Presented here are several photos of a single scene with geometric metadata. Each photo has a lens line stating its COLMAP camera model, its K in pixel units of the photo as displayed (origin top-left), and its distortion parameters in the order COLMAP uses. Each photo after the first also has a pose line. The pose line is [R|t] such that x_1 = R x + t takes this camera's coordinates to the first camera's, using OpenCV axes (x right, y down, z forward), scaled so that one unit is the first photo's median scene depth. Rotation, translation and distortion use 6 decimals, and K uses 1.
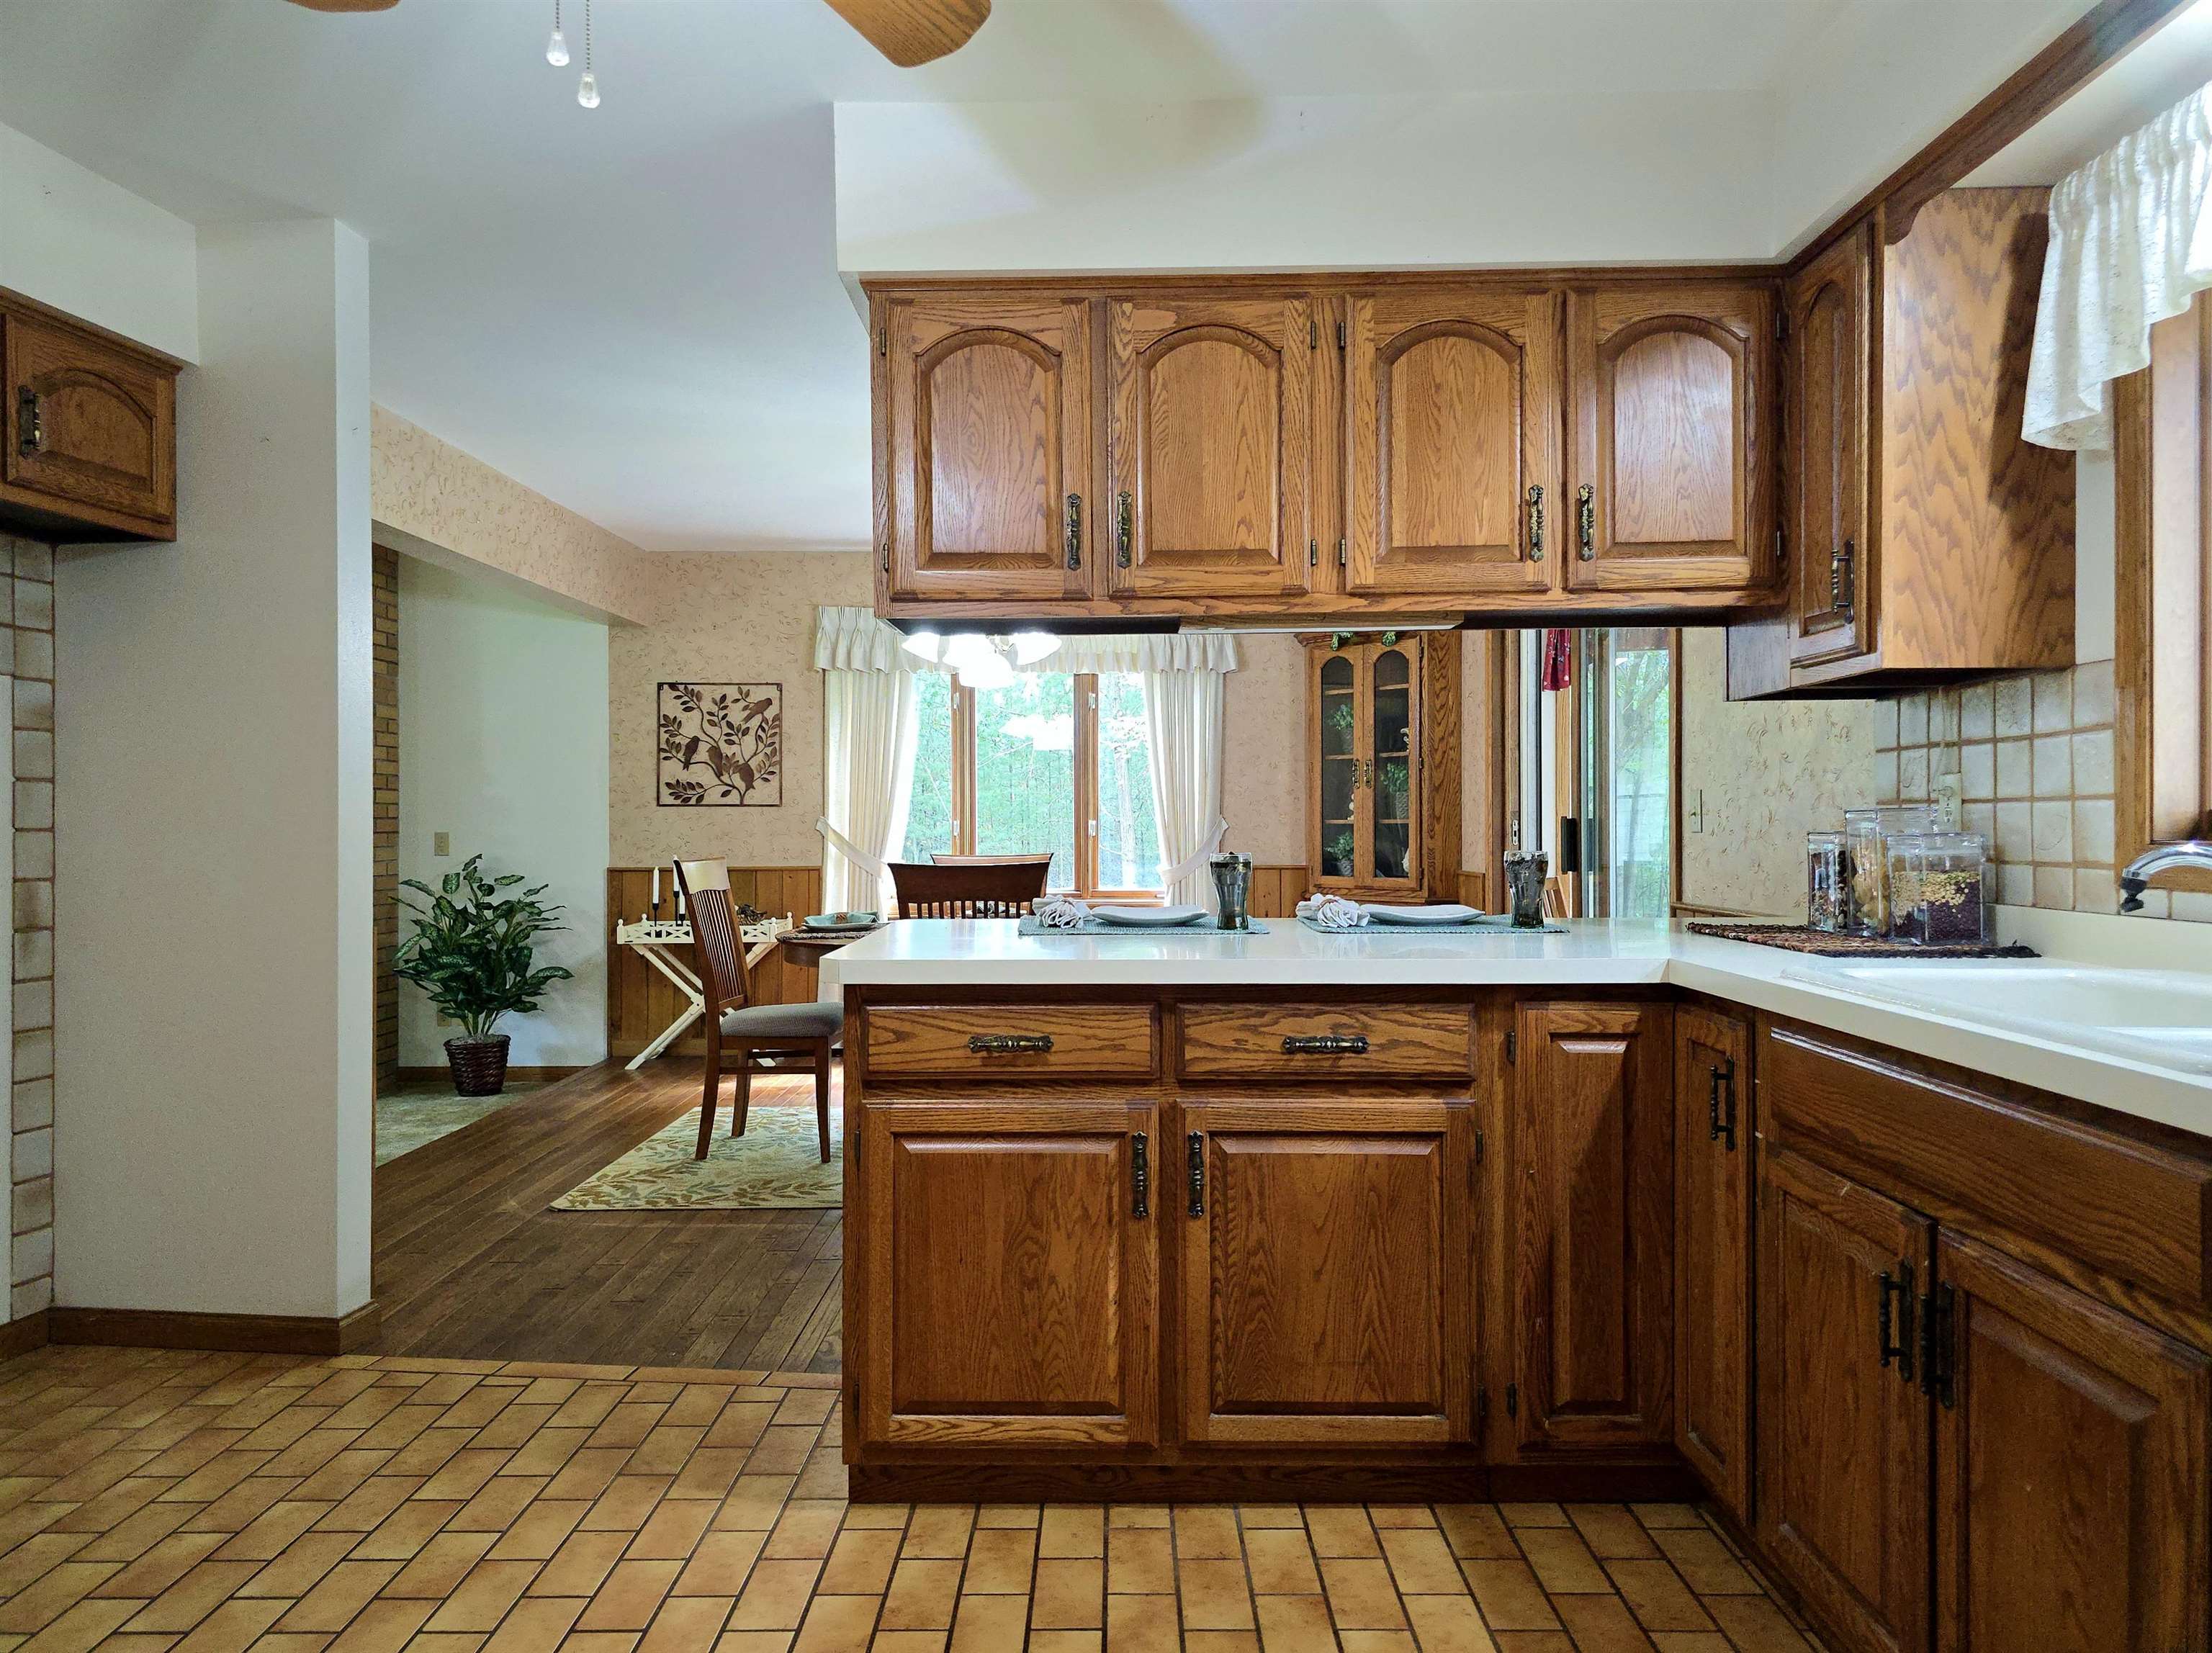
lens RADIAL K [[1510.5, 0, 1102.2], [0, 1510.5, 812.6], [0, 0, 1]] dist [0.104143, -0.125075]
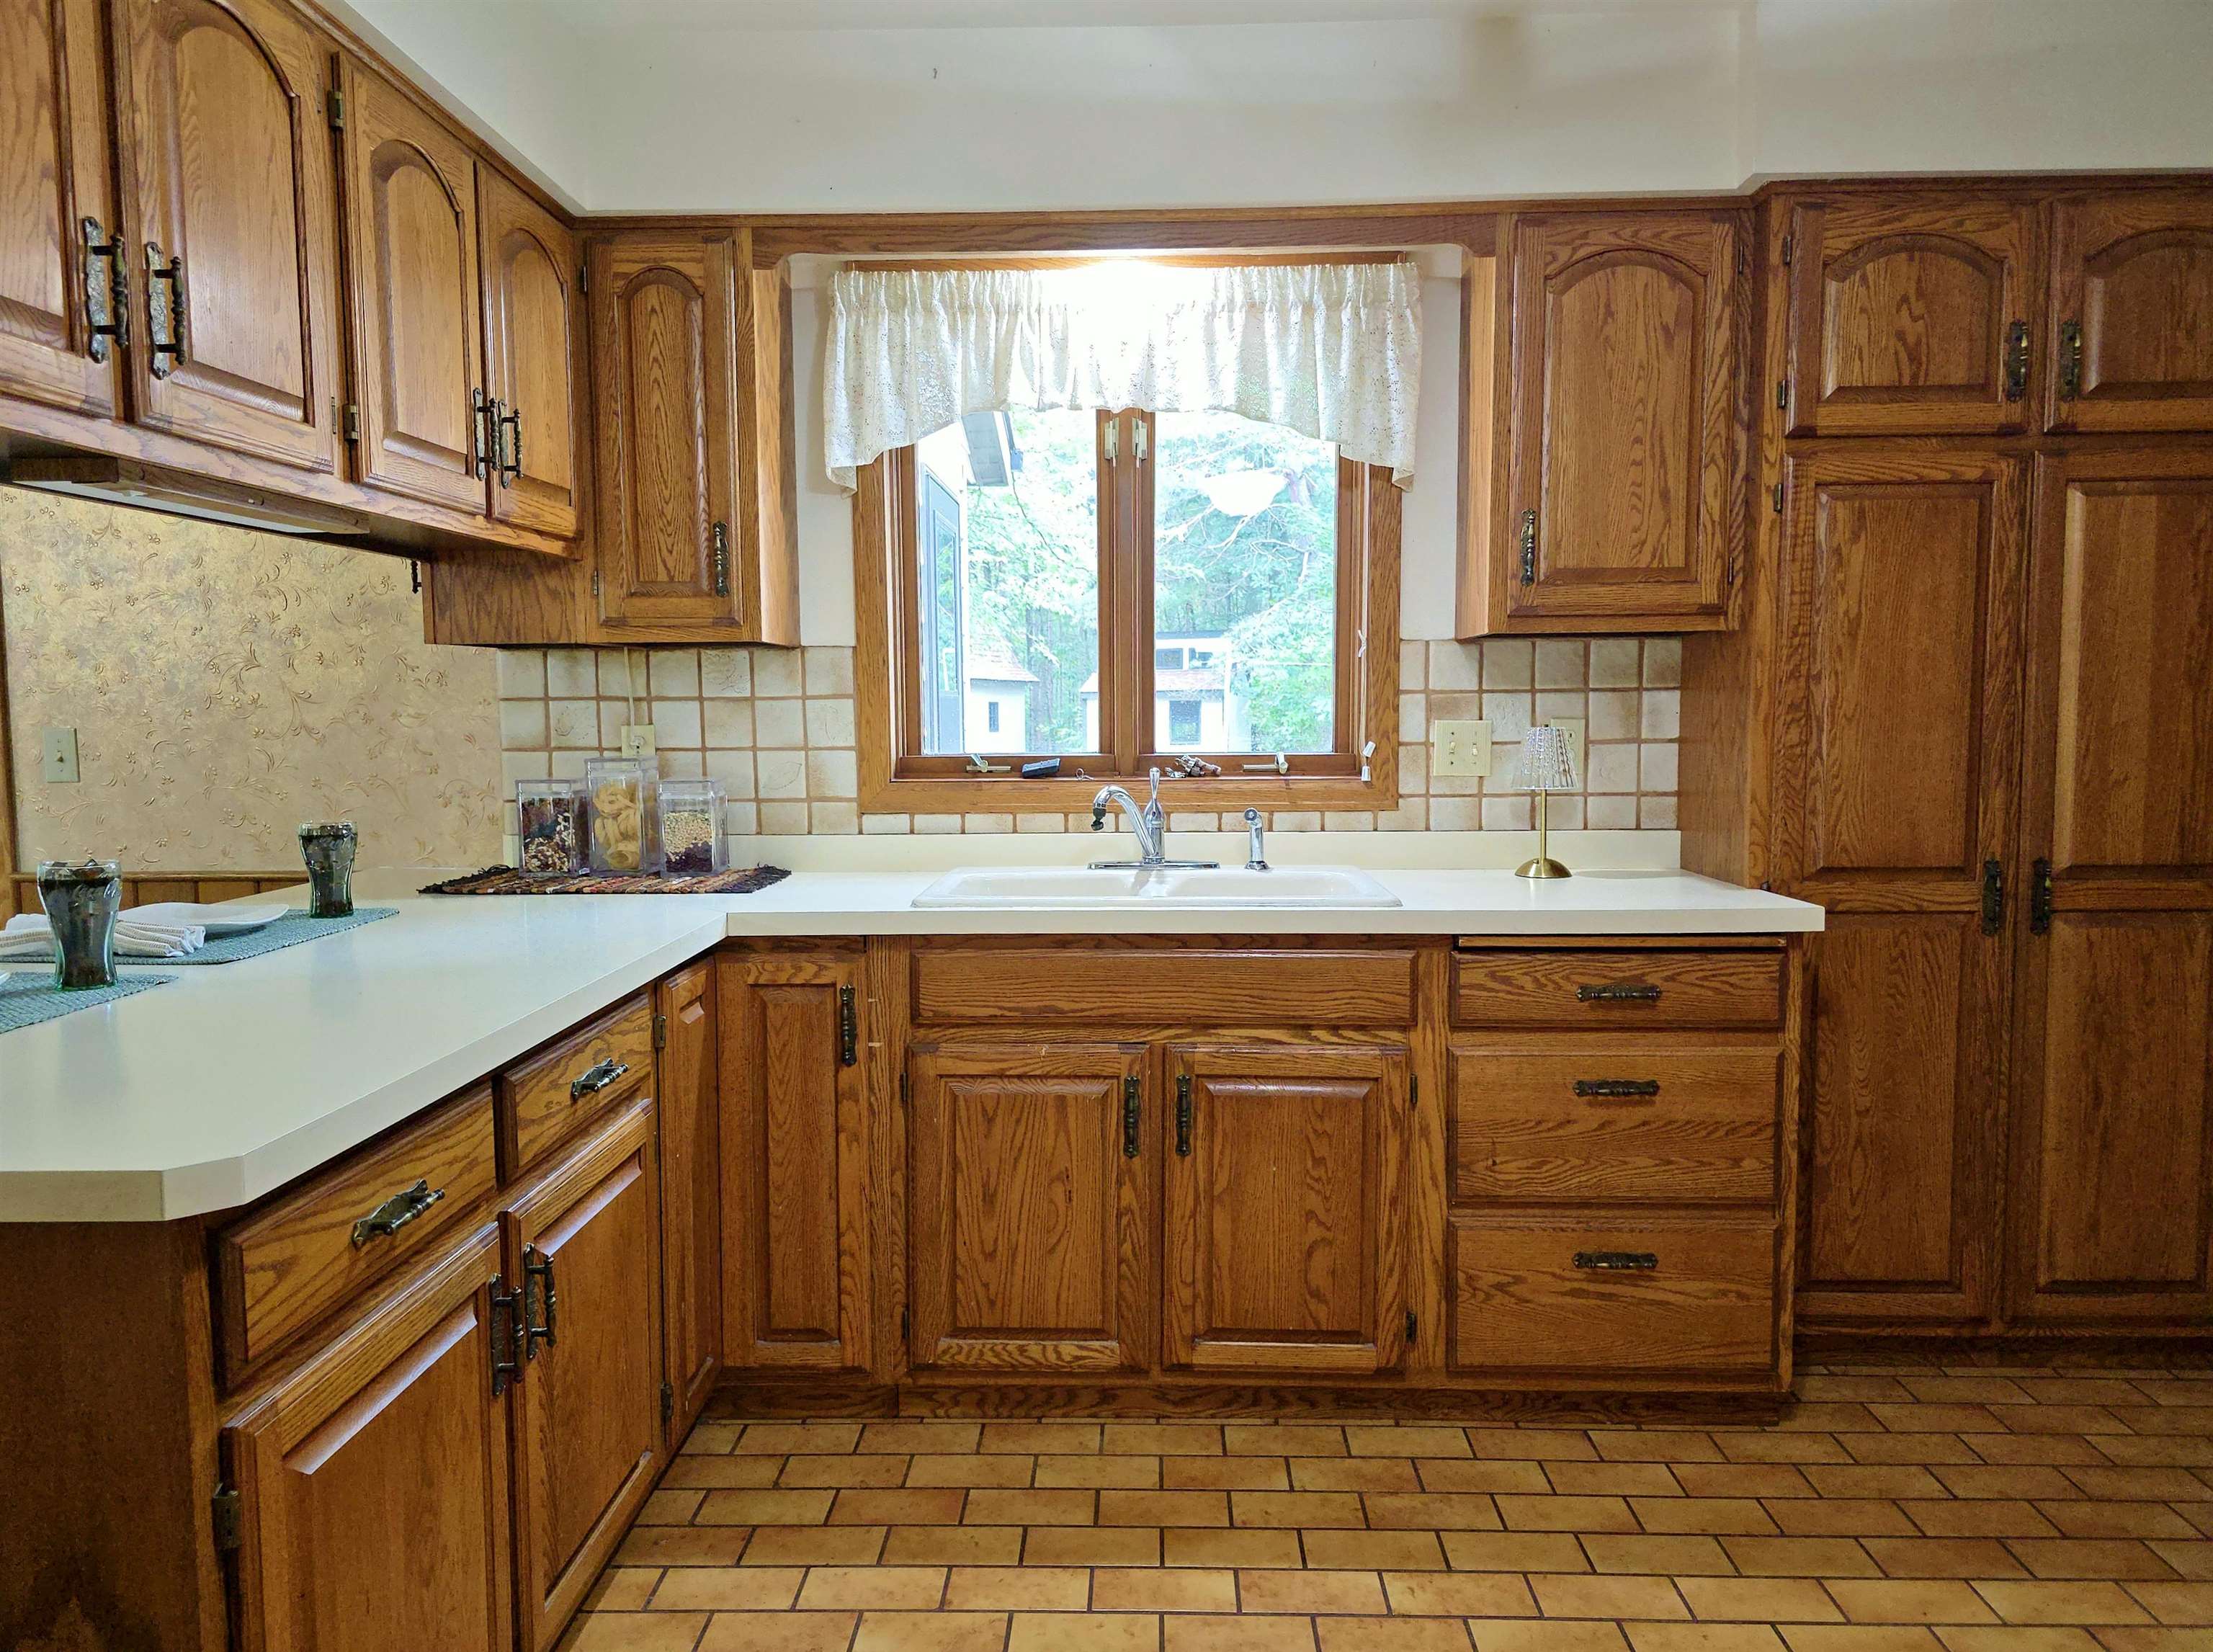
lens RADIAL K [[1511.3, 0, 1102.7], [0, 1511.3, 812.1], [0, 0, 1]] dist [0.104143, -0.125075]
pose [[0.008936, -0.069982, 0.997508, -0.659911], [-0.001236, 0.997547, 0.069996, -0.046378], [-0.999959, -0.001858, 0.008828, 0.733748]]
